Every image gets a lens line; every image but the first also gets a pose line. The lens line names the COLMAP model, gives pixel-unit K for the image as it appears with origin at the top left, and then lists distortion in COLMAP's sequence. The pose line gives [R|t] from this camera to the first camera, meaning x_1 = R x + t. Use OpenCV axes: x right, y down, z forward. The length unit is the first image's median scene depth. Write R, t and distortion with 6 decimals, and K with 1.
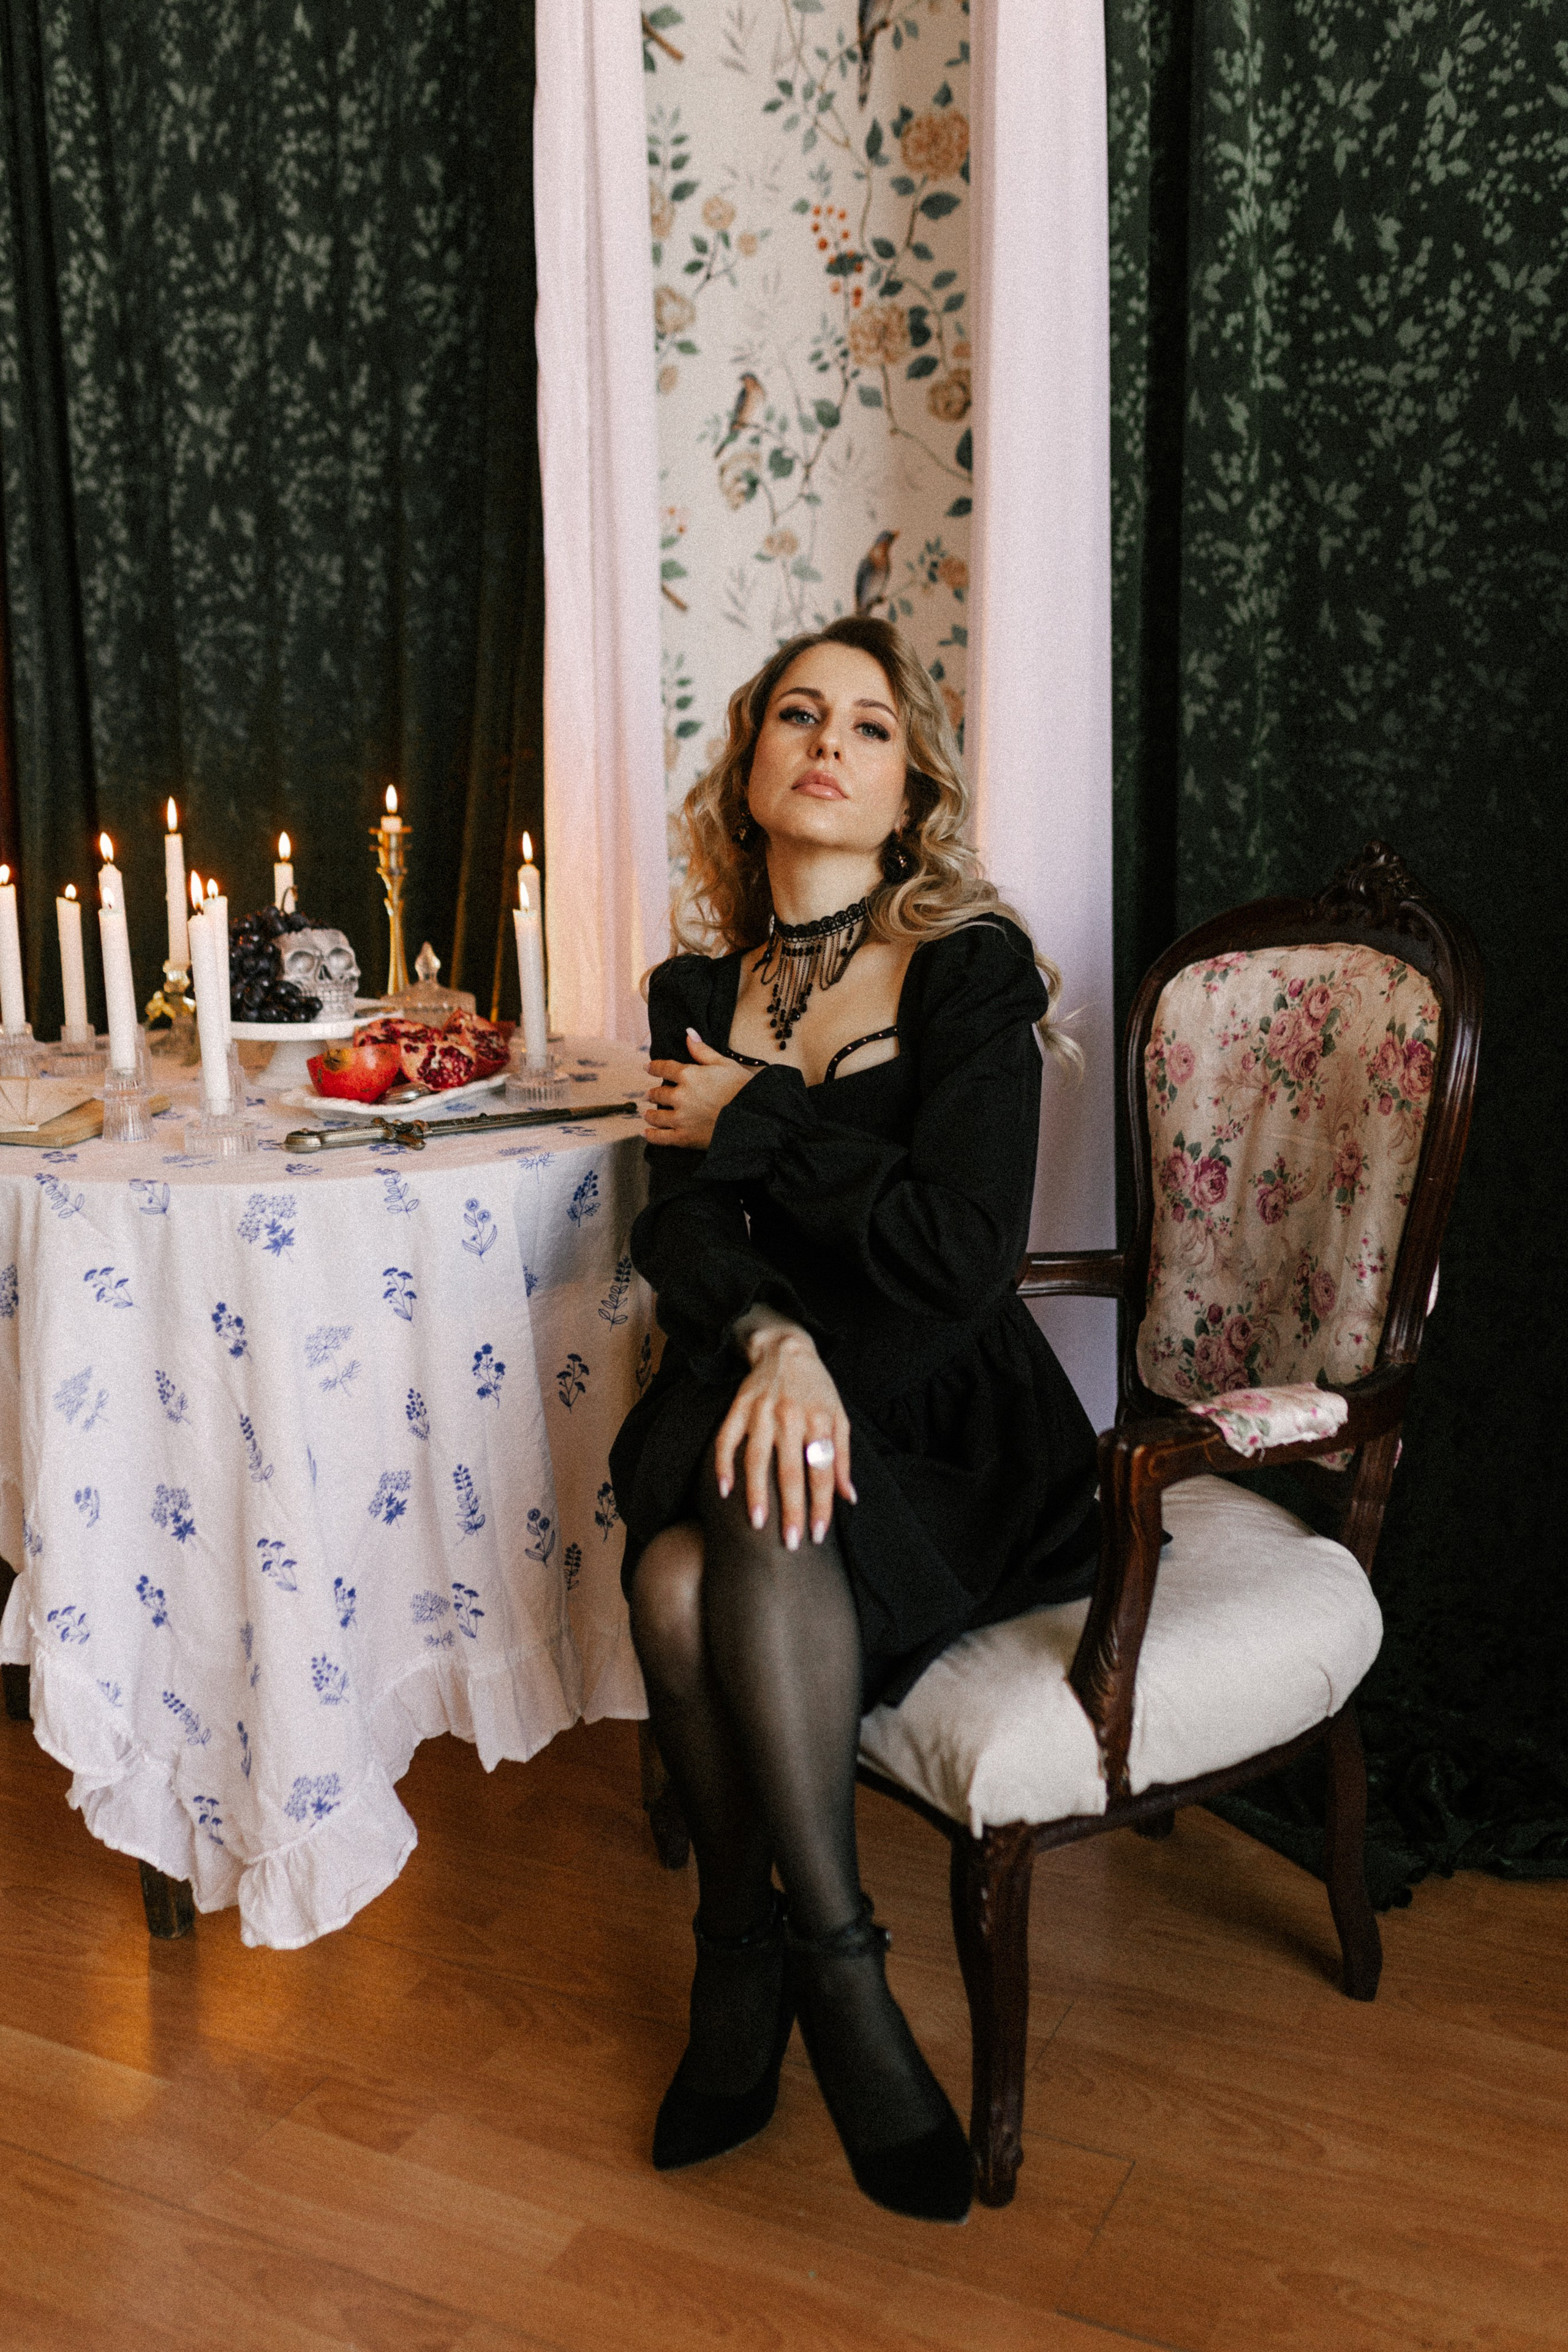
lens RADIAL K [[2304.3, 0, 798.6], [0, 2304.3, 1174.7], [0, 0, 1]] dist [-0.018145, 0.013499]
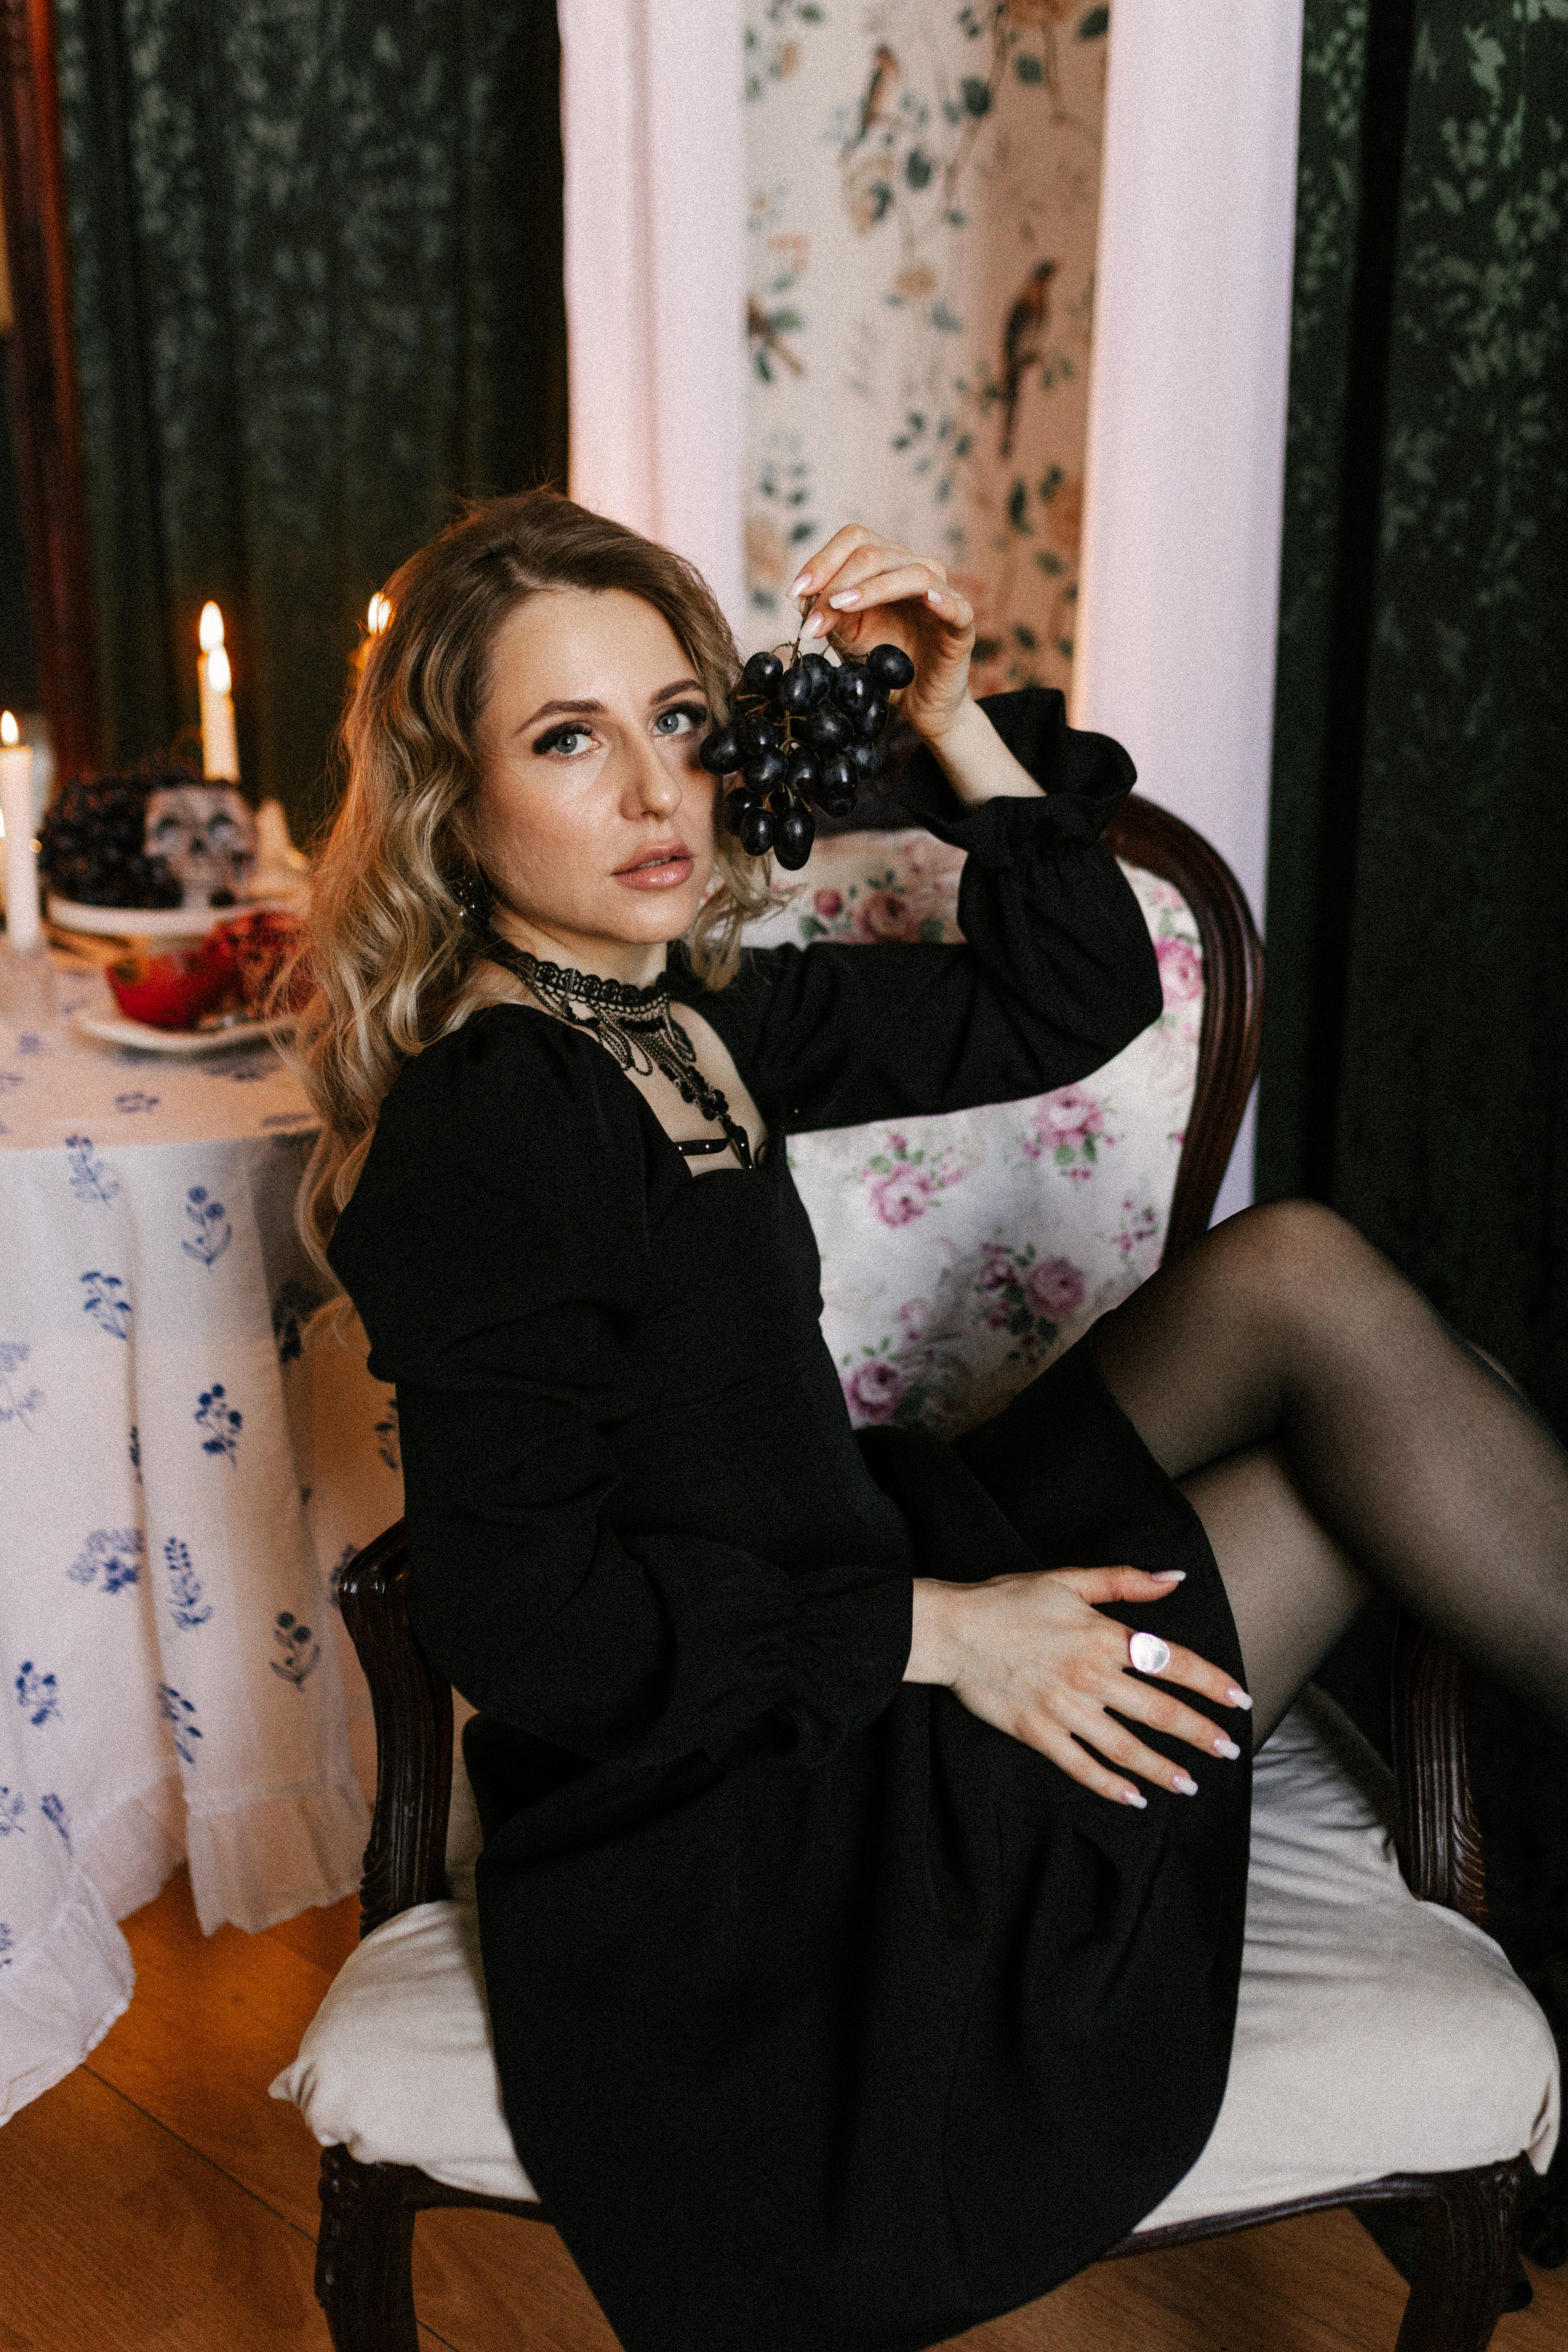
lens RADIAL K [[2304.3, 0, 798.6], [0, 2304.3, 1174.7], [0, 0, 1]] dist [-0.018145, 0.013499]
pose [[0.966362, 0.082755, -0.243508, 0.184402], [-0.062611, 0.994031, 0.089342, -0.058884], [0.249448, -0.071090, 0.965775, 0.290508]]
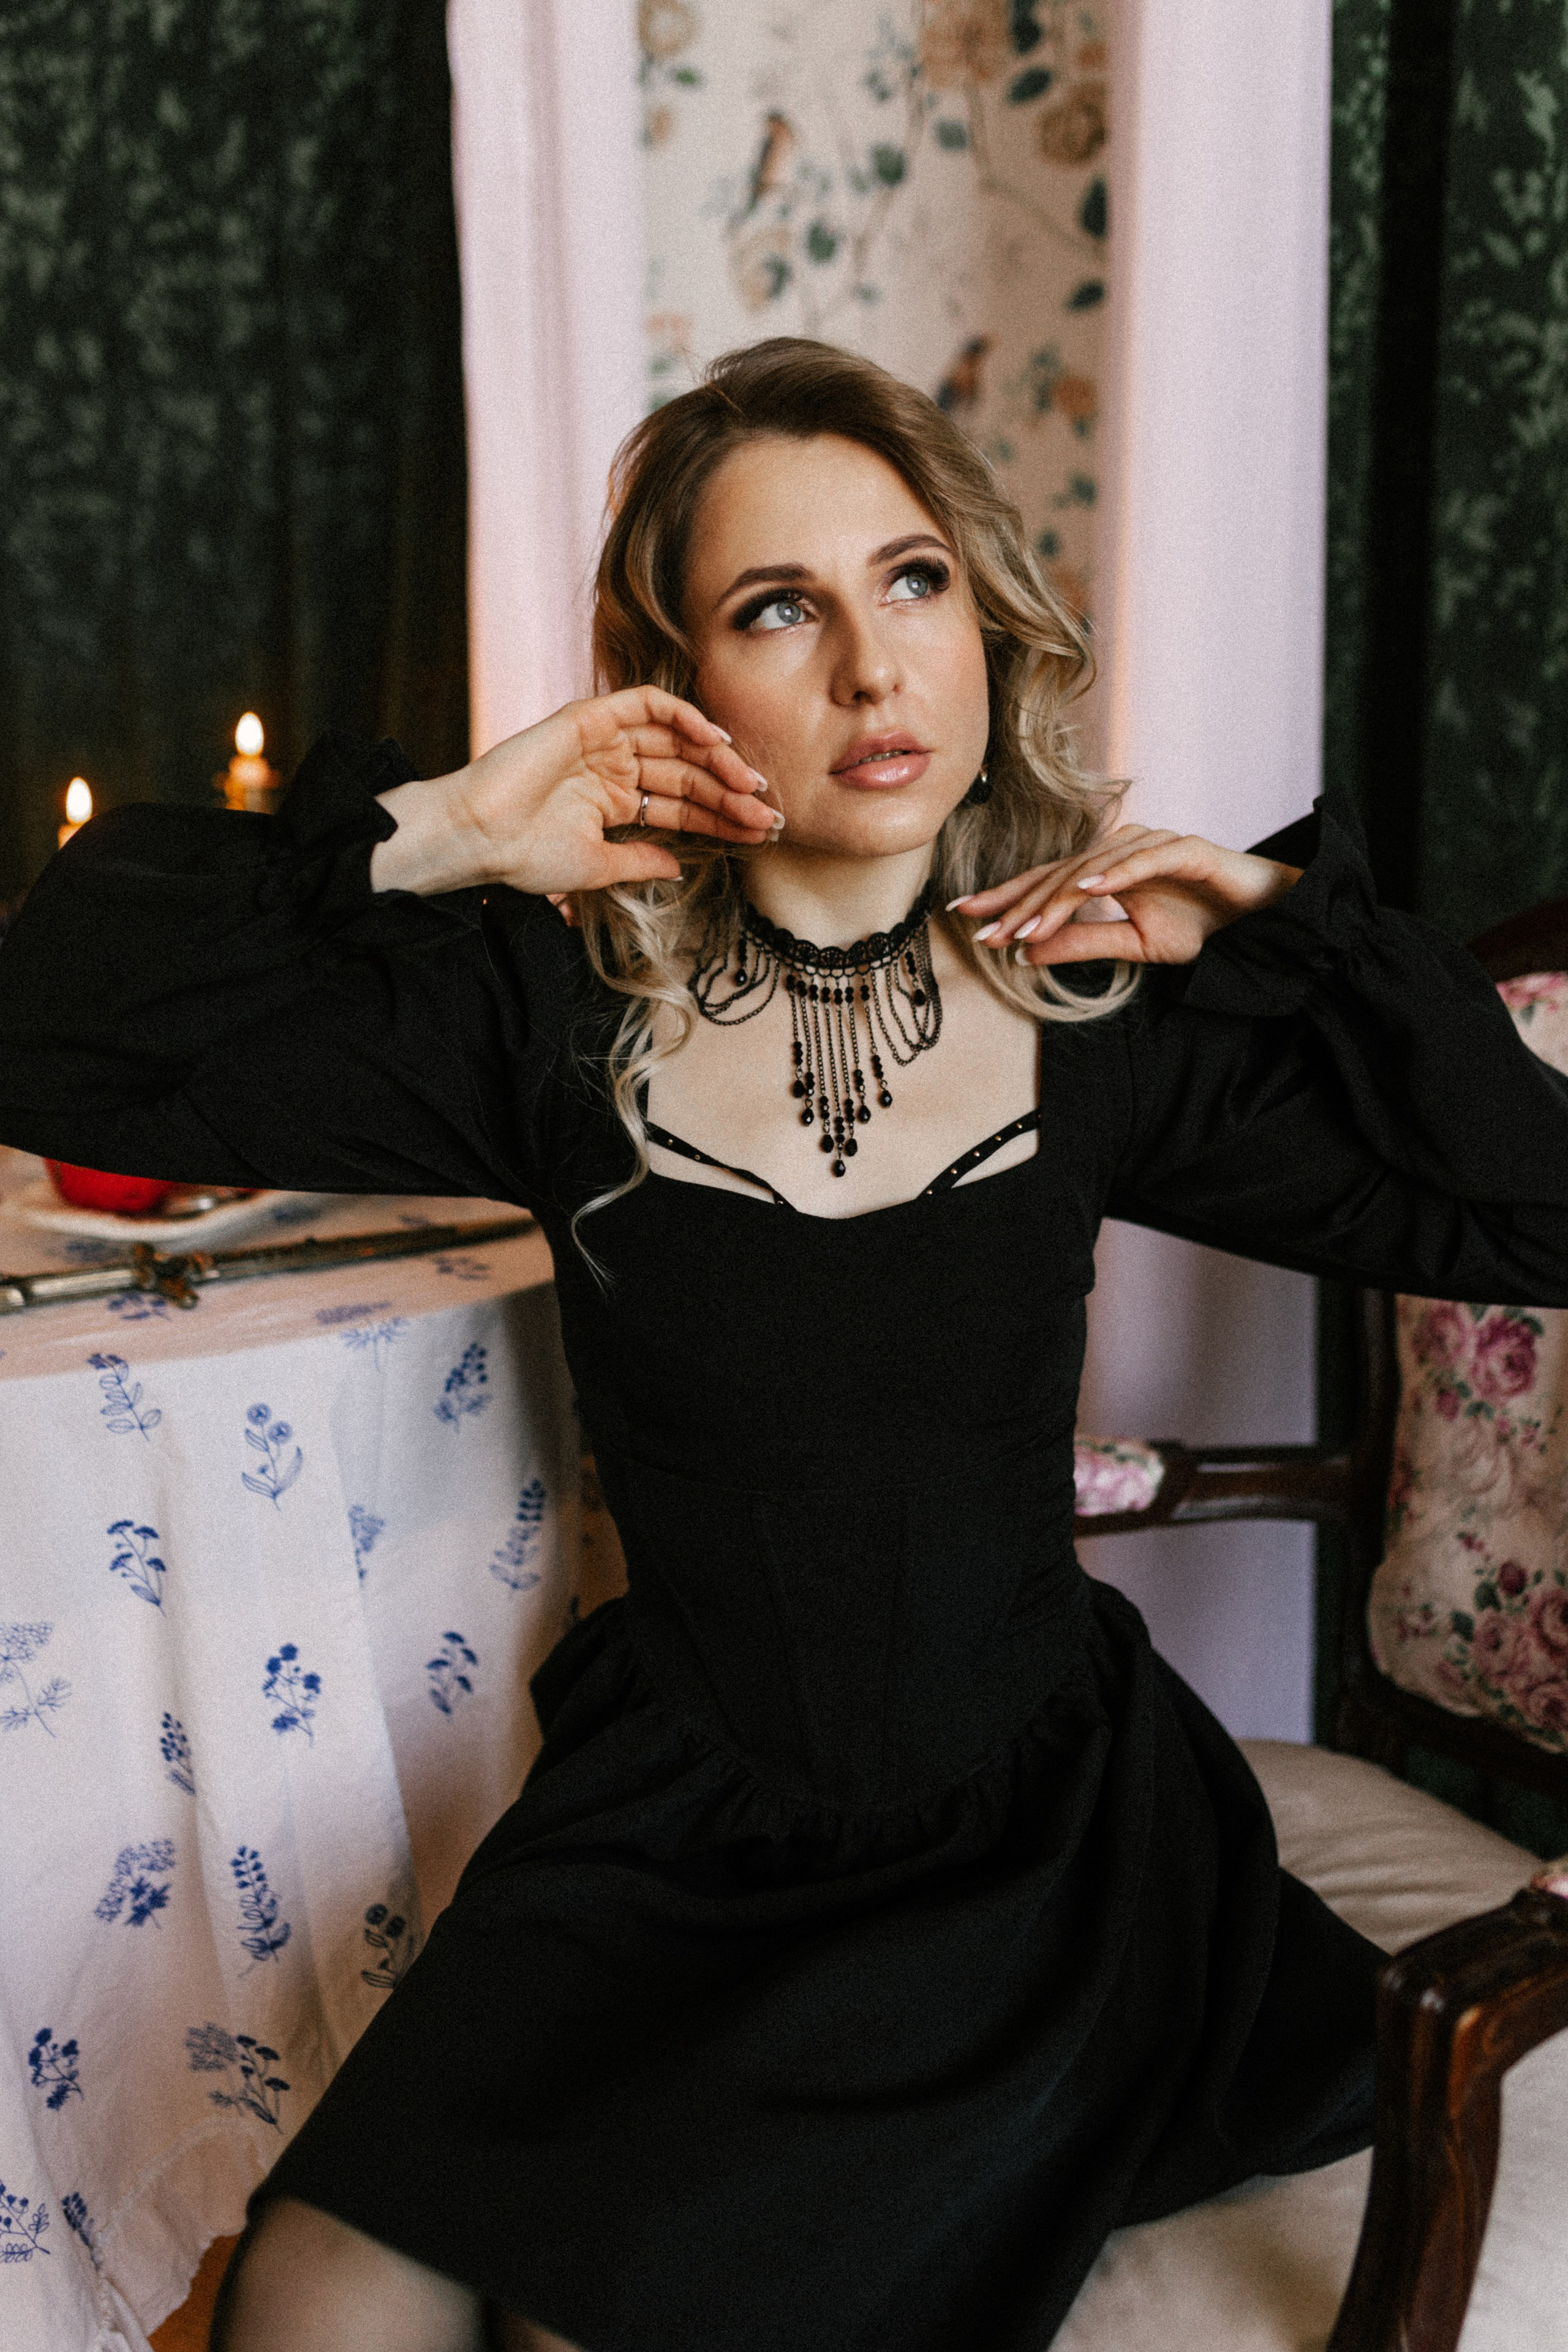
lens RADIAL K [[2263.0, 0, 778.7], [0, 2263.0, 1182.7], [0, 0, 1]] dist [-0.002825, -0.003166]
pose [[0.998810, 0.005731, -0.048430, 0.015596], [-0.004590, 0.999710, 0.023628, -0.050867], [0.048551, -0.023378, 0.998547, 0.363931]]
